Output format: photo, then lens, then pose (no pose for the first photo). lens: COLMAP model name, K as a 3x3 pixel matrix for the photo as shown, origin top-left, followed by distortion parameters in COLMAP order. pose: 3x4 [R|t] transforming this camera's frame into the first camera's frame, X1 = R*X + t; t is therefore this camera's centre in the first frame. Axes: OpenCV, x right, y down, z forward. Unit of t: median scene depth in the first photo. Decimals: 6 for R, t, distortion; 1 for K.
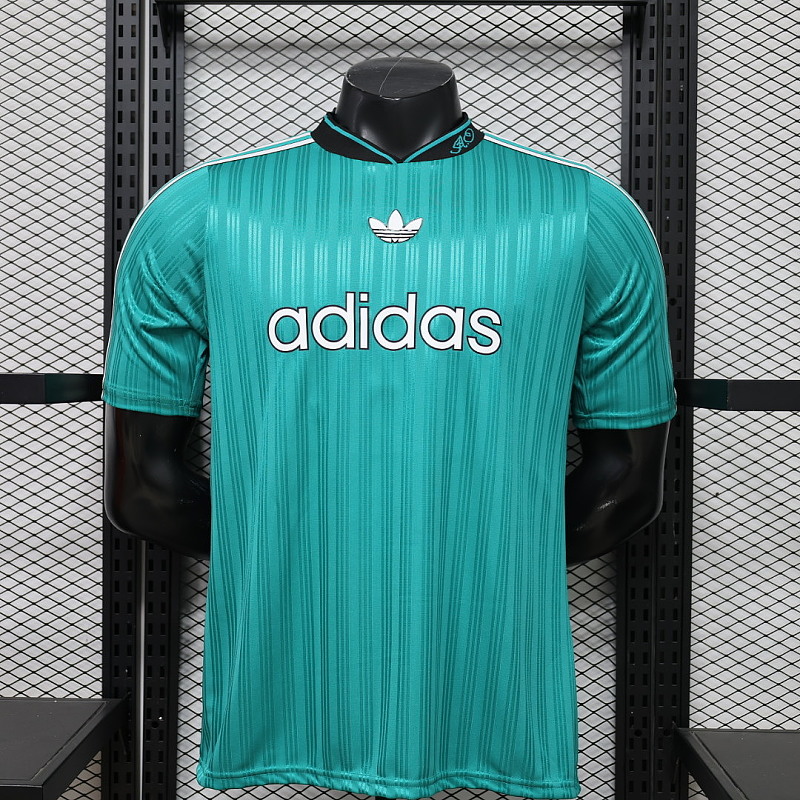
lens RADIAL K [[1288.9, 0, 403.6], [0, 1288.9, 404.6], [0, 0, 1]] dist [0.053813, 0.000000]
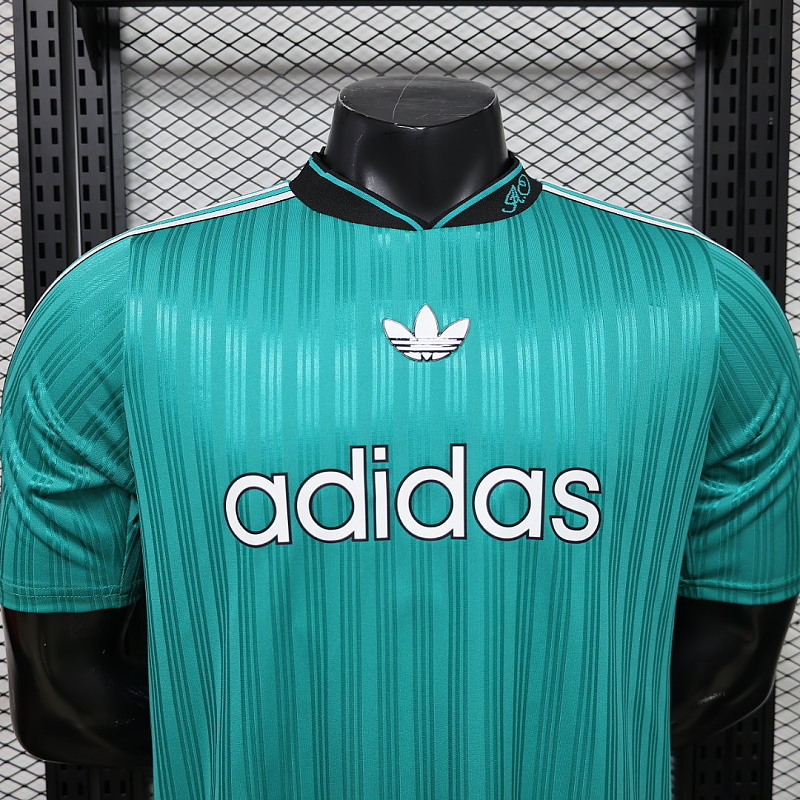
lens RADIAL K [[791.8, 0, 400.2], [0, 791.8, 406.8], [0, 0, 1]] dist [0.005916, 0.000000]
pose [[0.998858, -0.020598, 0.043116, -0.035661], [0.017696, 0.997621, 0.066630, -0.125656], [-0.044386, -0.065791, 0.996846, 0.603327]]
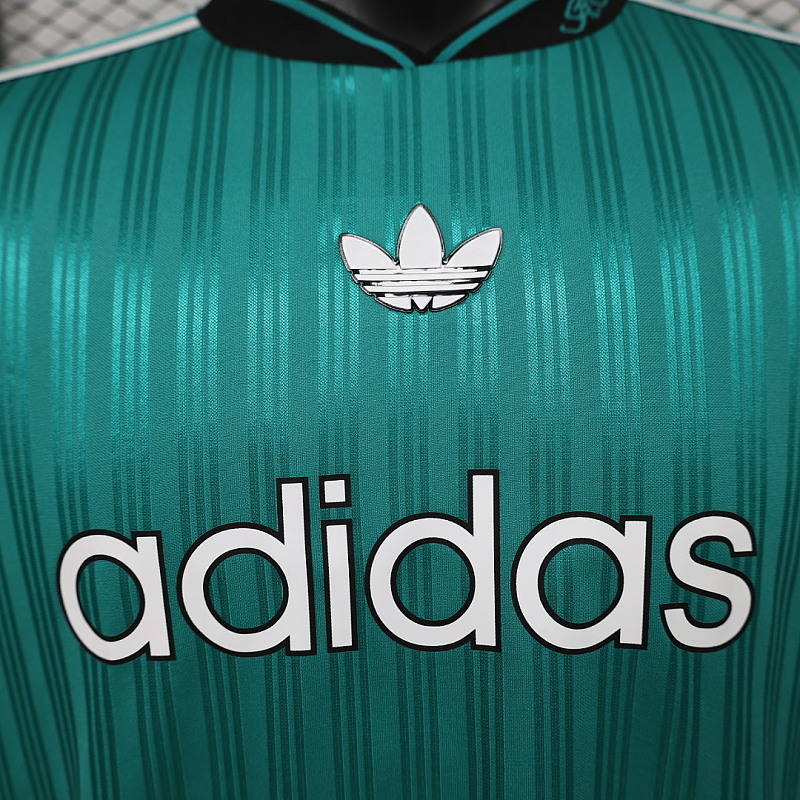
lens RADIAL K [[791.8, 0, 393.4], [0, 791.8, 400.4], [0, 0, 1]] dist [0.005916, 0.000000]
pose [[0.999035, -0.041319, -0.014902, -0.011705], [0.043083, 0.987865, 0.149220, -0.129991], [0.008555, -0.149718, 0.988692, 0.776989]]
